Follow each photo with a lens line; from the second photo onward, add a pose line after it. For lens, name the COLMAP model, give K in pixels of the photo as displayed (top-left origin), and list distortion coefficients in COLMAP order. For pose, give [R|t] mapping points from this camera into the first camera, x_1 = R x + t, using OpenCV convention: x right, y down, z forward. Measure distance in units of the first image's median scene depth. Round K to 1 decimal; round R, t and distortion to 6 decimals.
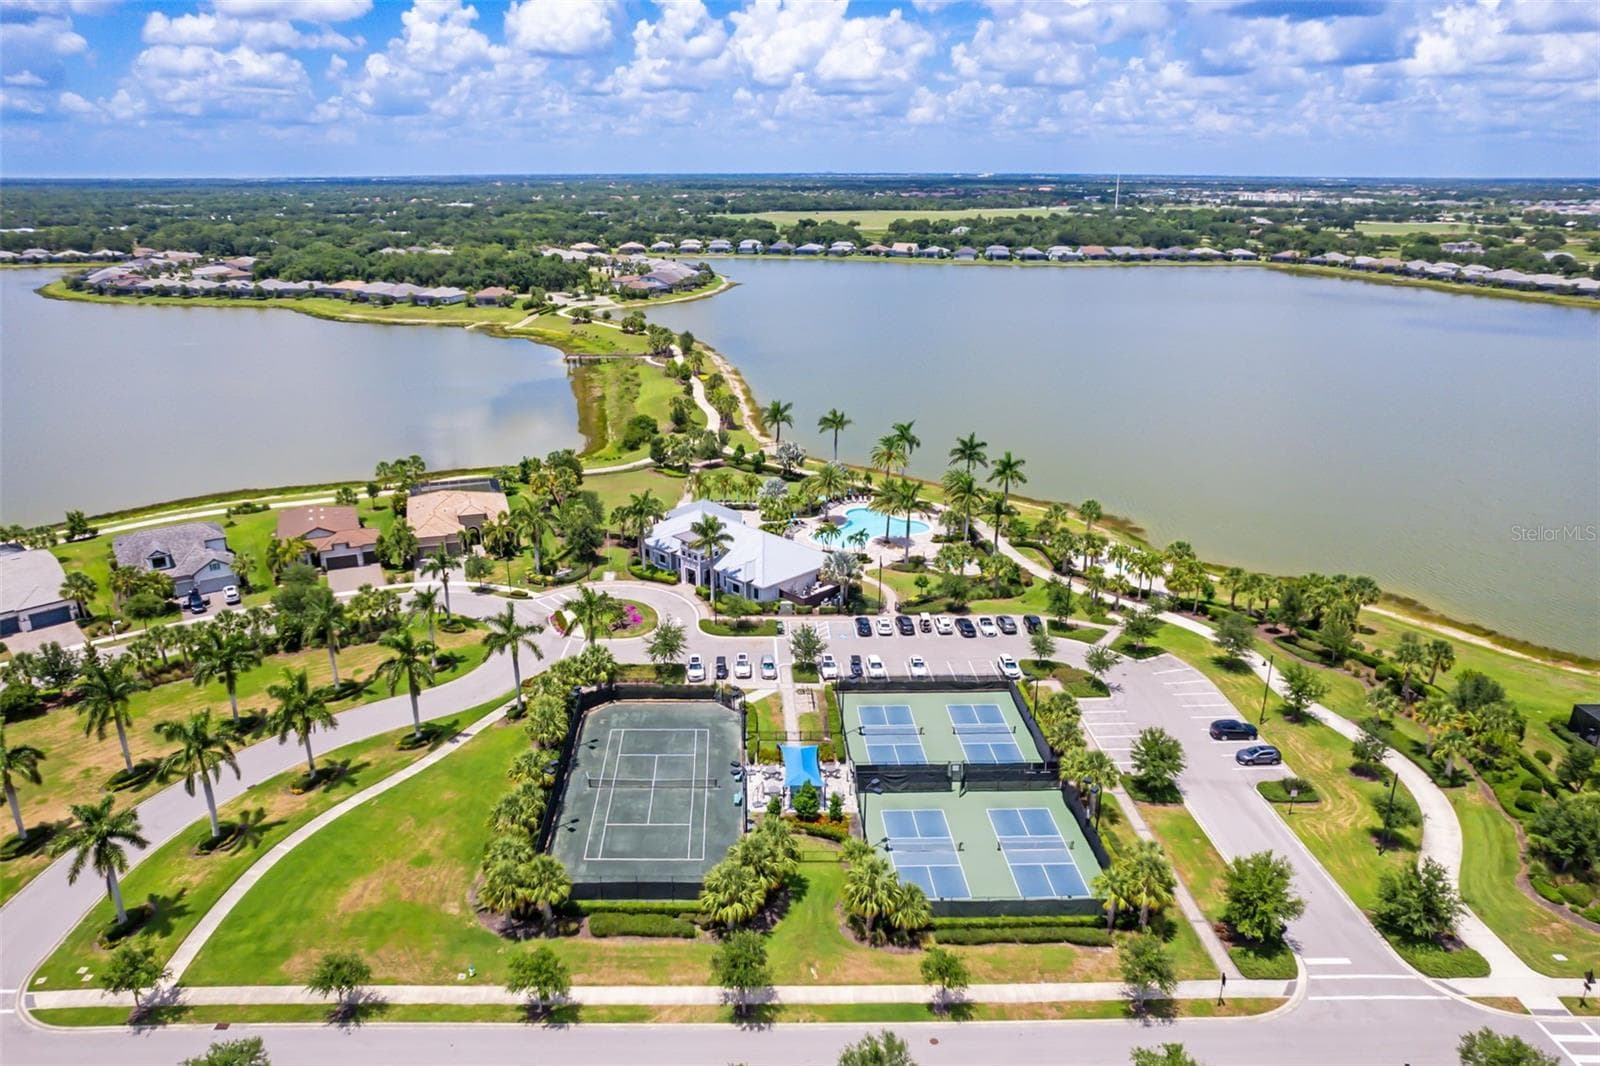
lens RADIAL K [[999.3, 0, 800.0], [0, 999.3, 533.0], [0, 0, 1]] dist [-0.001902, 0.000161]
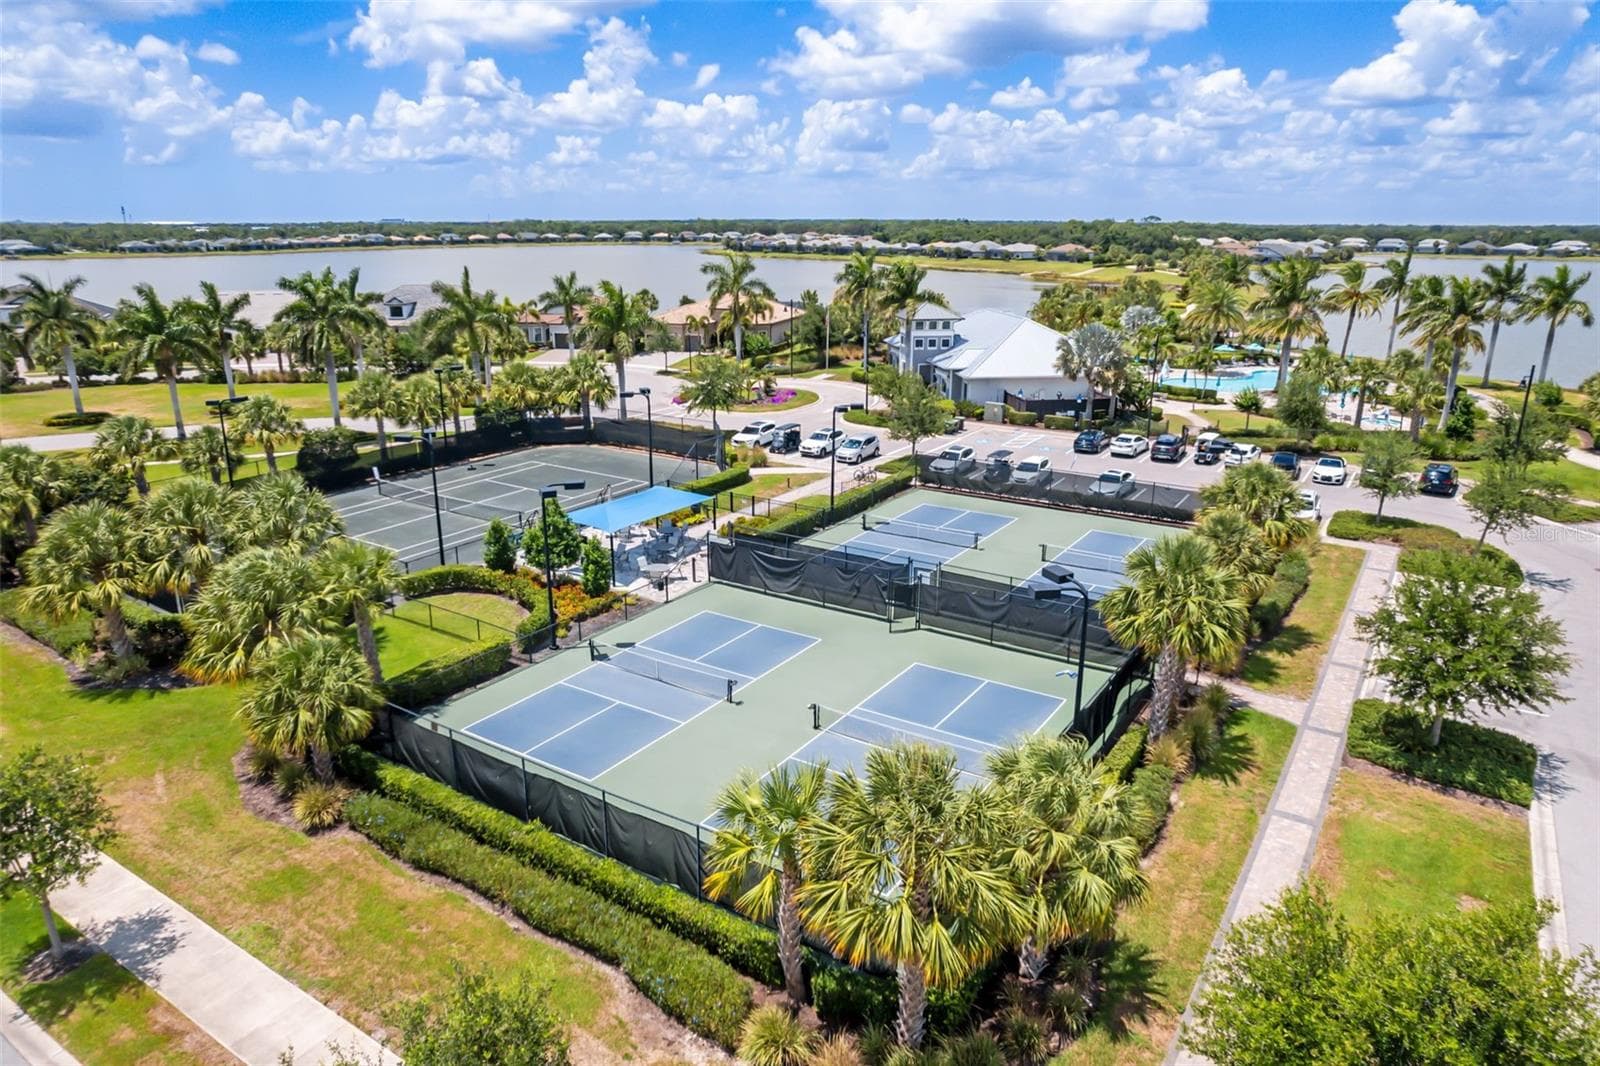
lens RADIAL K [[999.3, 0, 800.0], [0, 999.3, 533.0], [0, 0, 1]] dist [-0.001902, 0.000161]
pose [[0.828835, 0.163116, -0.535187, 0.437511], [-0.161485, 0.985592, 0.050302, 0.258421], [0.535681, 0.044733, 0.843235, 0.764931]]
